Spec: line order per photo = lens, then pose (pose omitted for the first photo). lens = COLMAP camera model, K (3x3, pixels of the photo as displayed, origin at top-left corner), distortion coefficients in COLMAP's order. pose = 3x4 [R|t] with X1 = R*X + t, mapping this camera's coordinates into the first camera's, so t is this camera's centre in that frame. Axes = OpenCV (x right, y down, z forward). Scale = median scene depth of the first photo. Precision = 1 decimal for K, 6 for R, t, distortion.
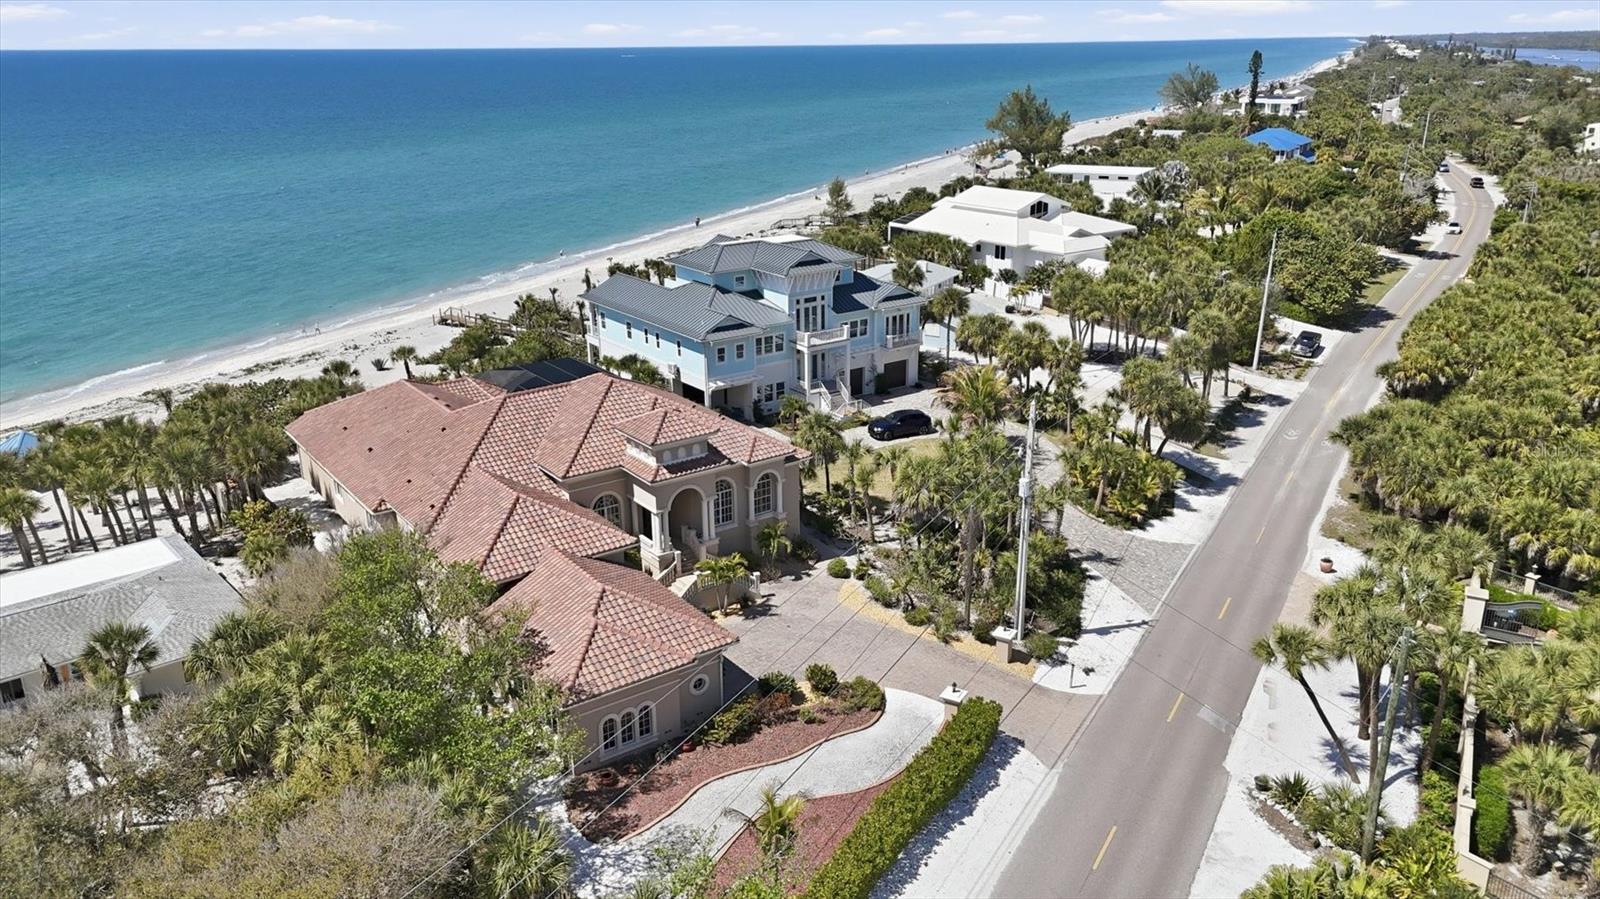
lens RADIAL K [[1177.8, 0, 799.4], [0, 1177.8, 431.2], [0, 0, 1]] dist [0.116153, -0.187664]
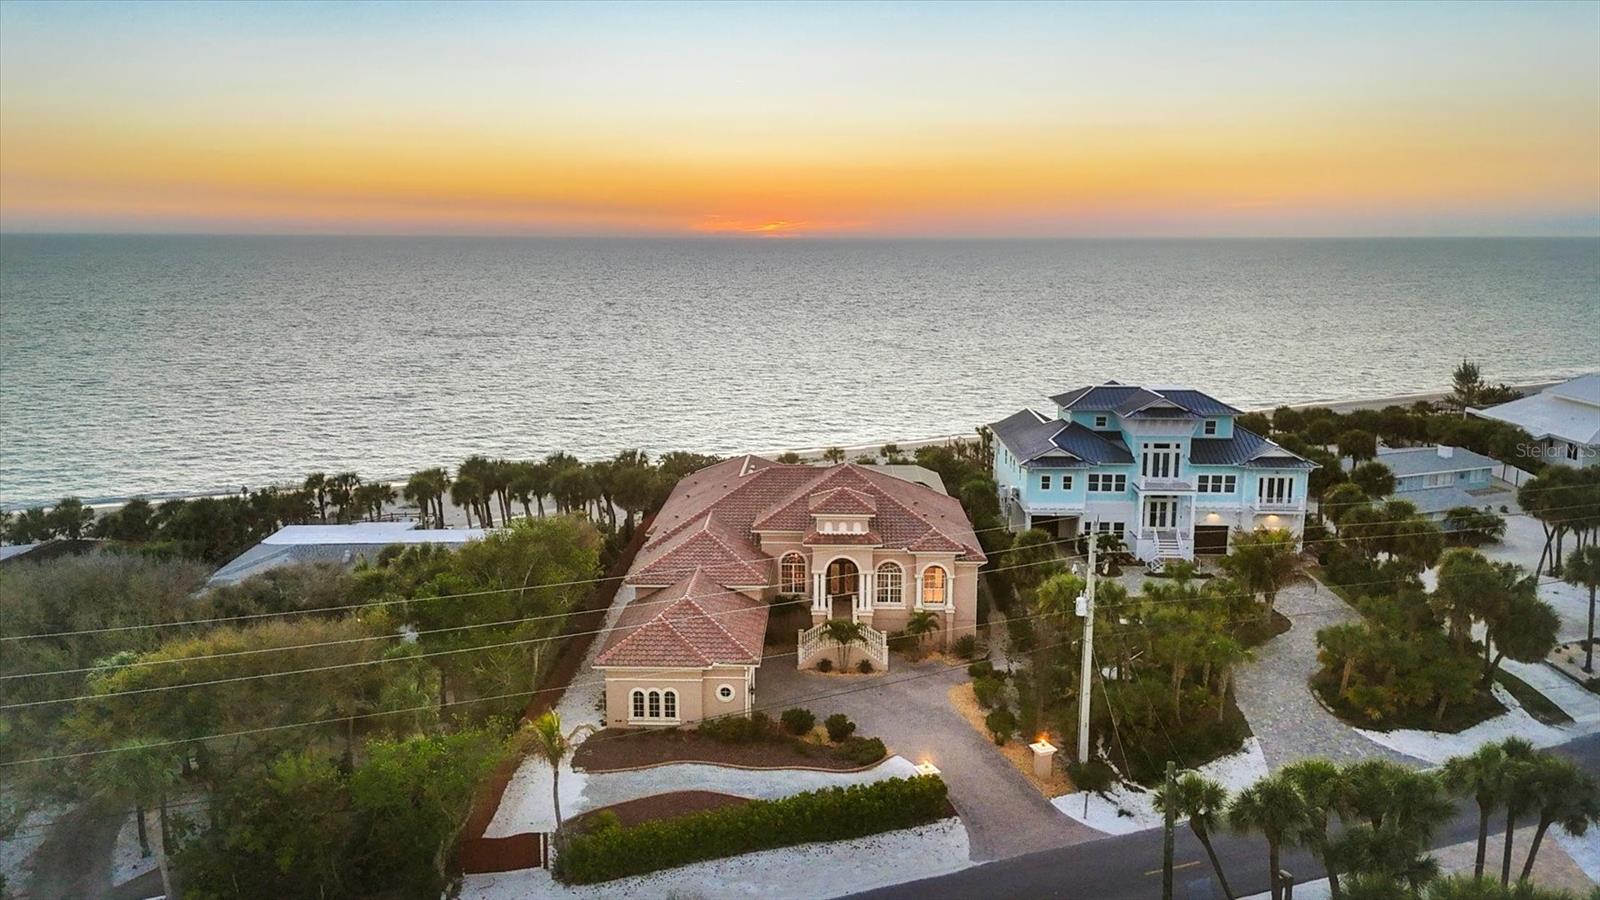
lens RADIAL K [[1177.3, 0, 771.9], [0, 1177.3, 449.6], [0, 0, 1]] dist [0.005605, -0.000980]
pose [[0.781824, 0.121075, -0.611631, 0.426647], [-0.200553, 0.977666, -0.062824, 0.023910], [0.590365, 0.171782, 0.788645, 0.025515]]
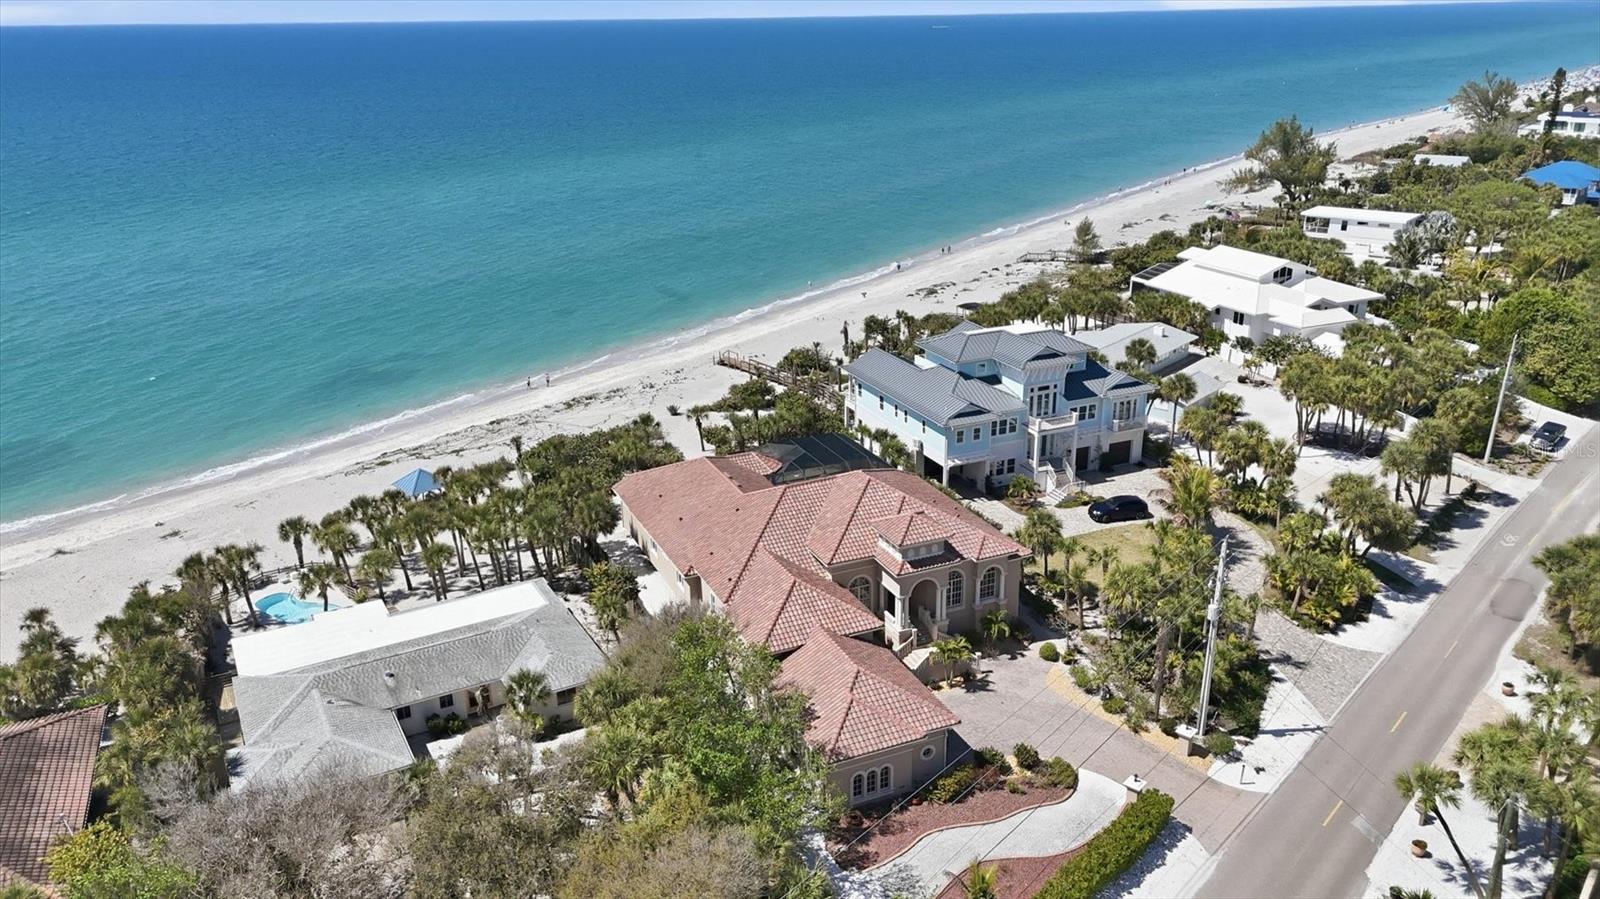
lens RADIAL K [[1174.8, 0, 800.0], [0, 1174.8, 449.5], [0, 0, 1]] dist [0.072934, -0.066989]
pose [[0.978805, 0.067506, -0.193348, 0.003403], [-0.060151, 0.997234, 0.043668, -0.104253], [0.195761, -0.031112, 0.980158, -0.174853]]
